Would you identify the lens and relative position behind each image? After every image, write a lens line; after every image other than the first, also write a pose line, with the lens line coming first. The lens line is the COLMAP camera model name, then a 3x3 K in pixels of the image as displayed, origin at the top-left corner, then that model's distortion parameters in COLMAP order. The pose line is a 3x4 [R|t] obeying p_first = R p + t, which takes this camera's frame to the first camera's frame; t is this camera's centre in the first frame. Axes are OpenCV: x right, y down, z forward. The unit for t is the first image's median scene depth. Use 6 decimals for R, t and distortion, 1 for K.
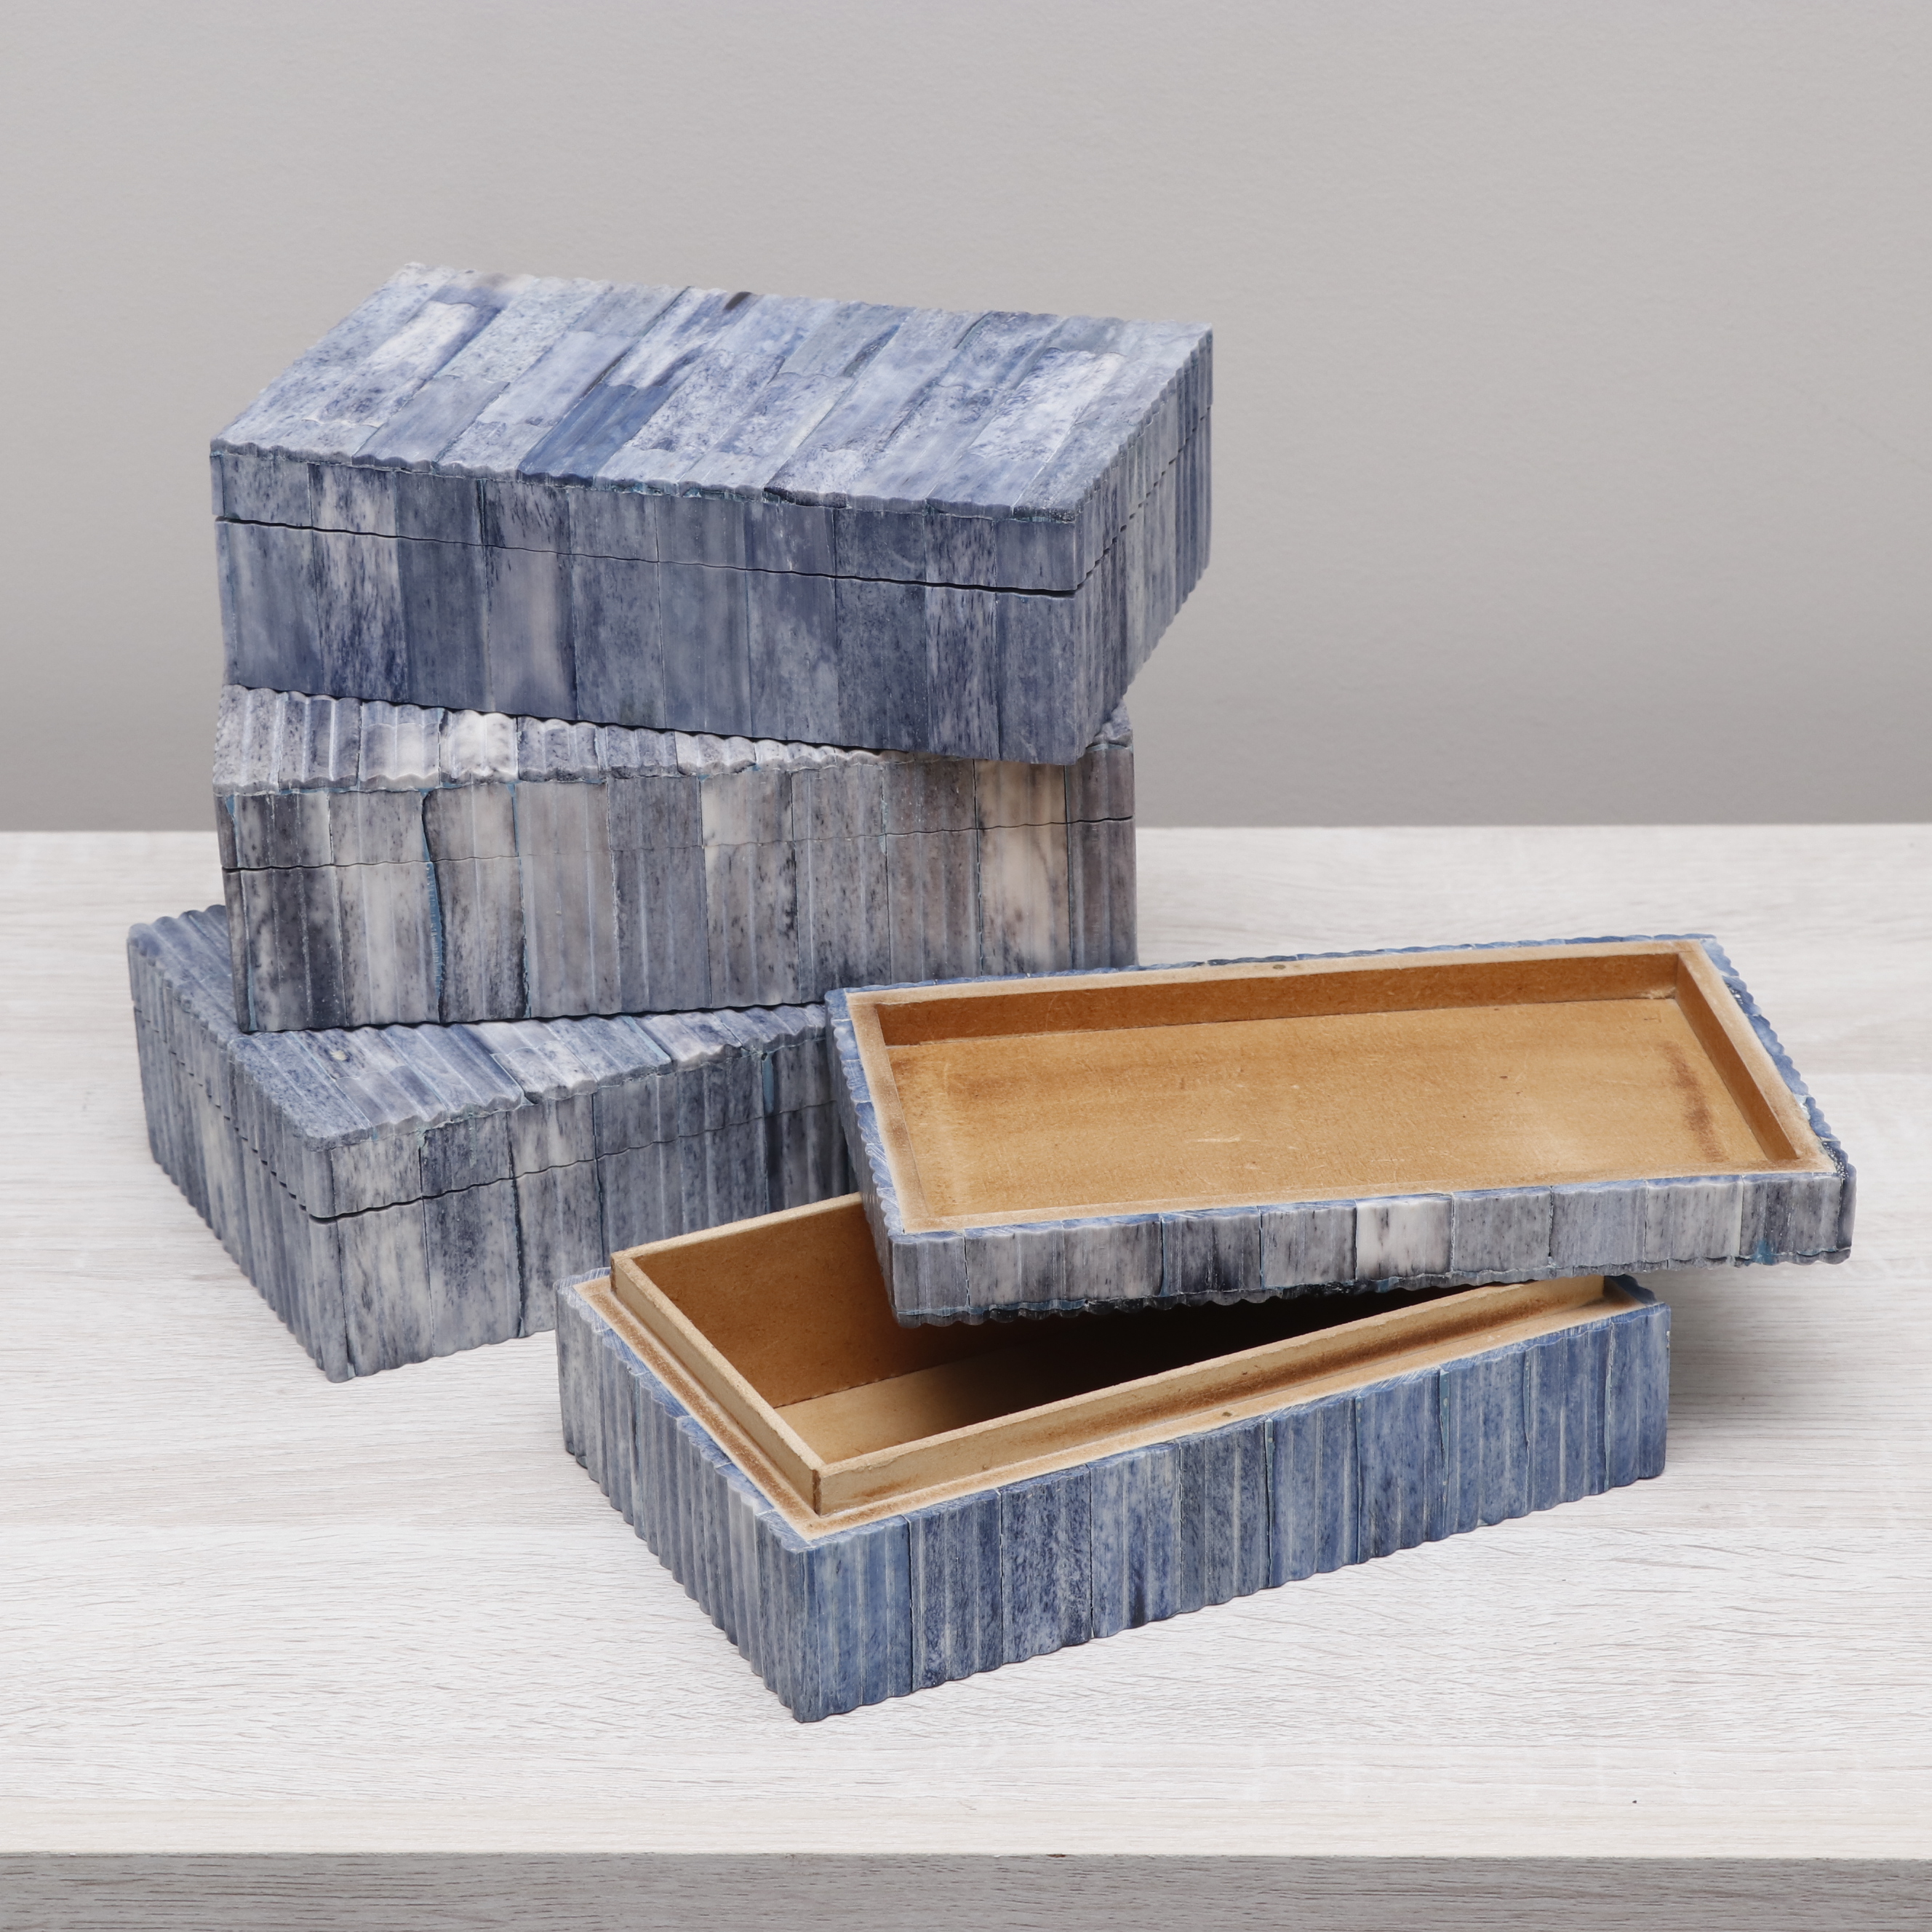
lens RADIAL K [[5056.2, 0, 966.0], [0, 5056.2, 966.0], [0, 0, 1]] dist [0.022705, 0.700272]
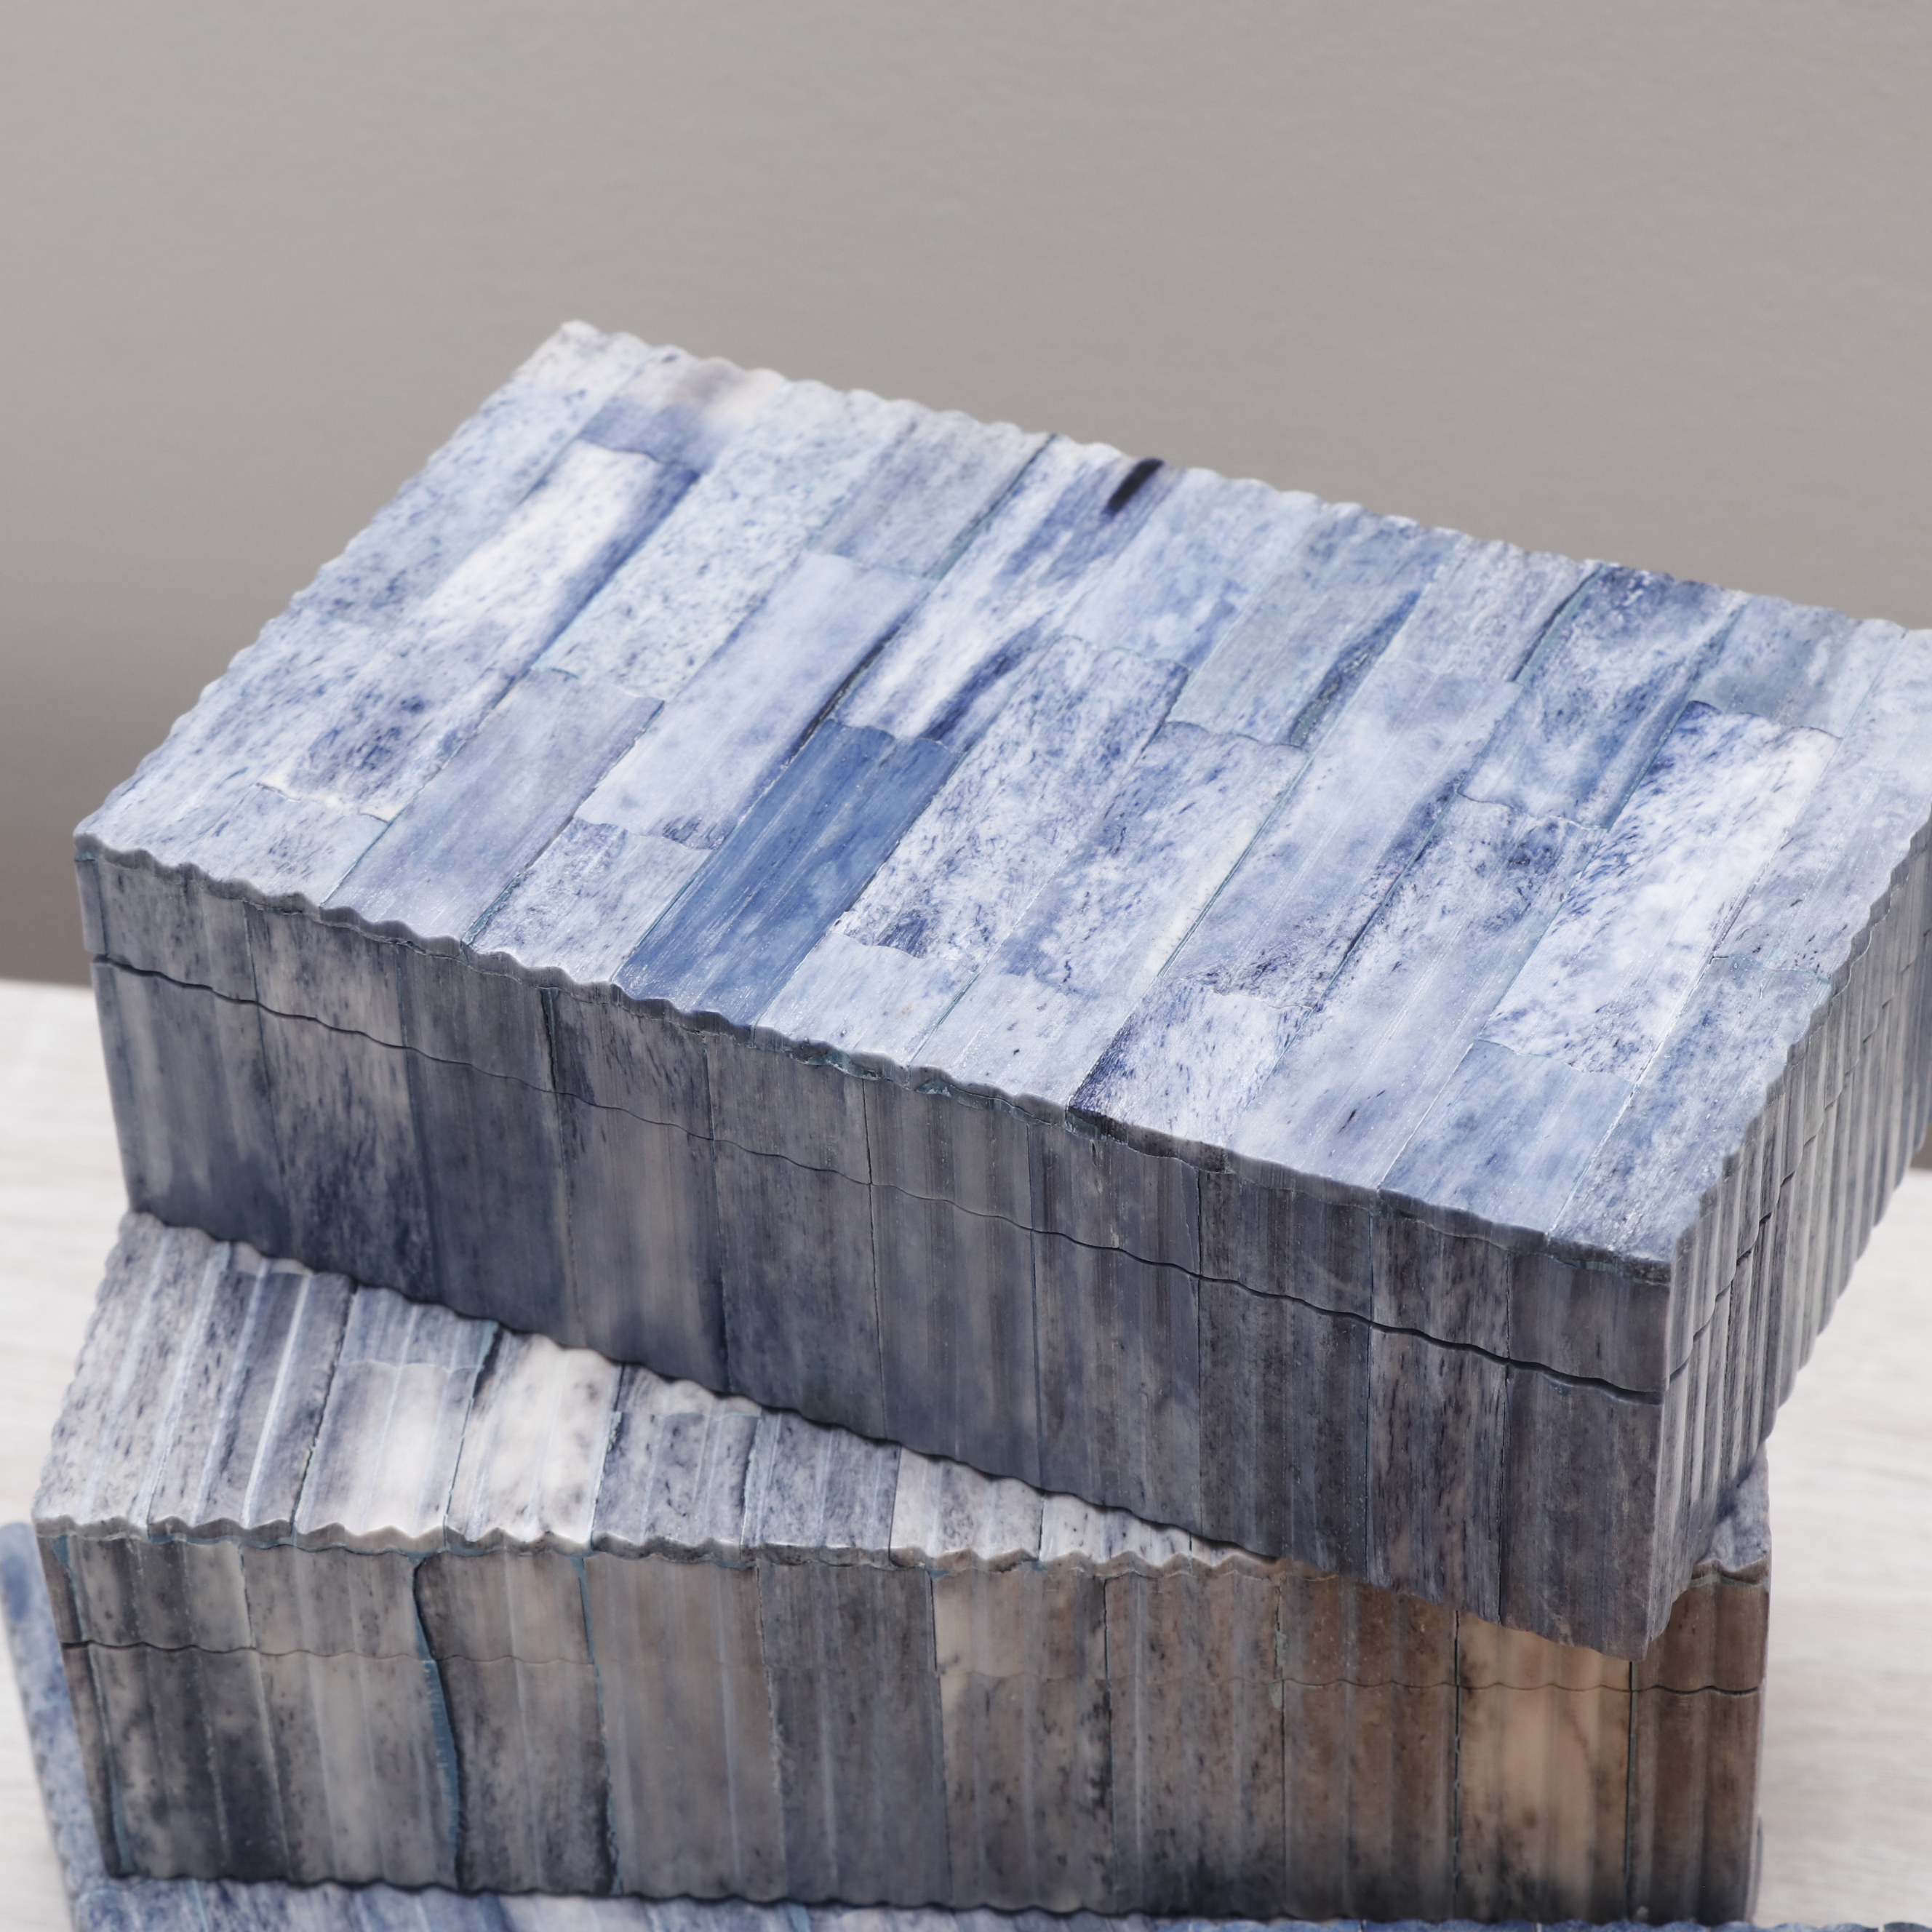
lens RADIAL K [[5348.8, 0, 966.0], [0, 5348.8, 966.0], [0, 0, 1]] dist [0.016018, -0.064454]
pose [[0.986319, 0.088876, -0.138839, 0.022274], [-0.060226, 0.978273, 0.198381, -0.206881], [0.153453, -0.187305, 0.970242, 0.465976]]
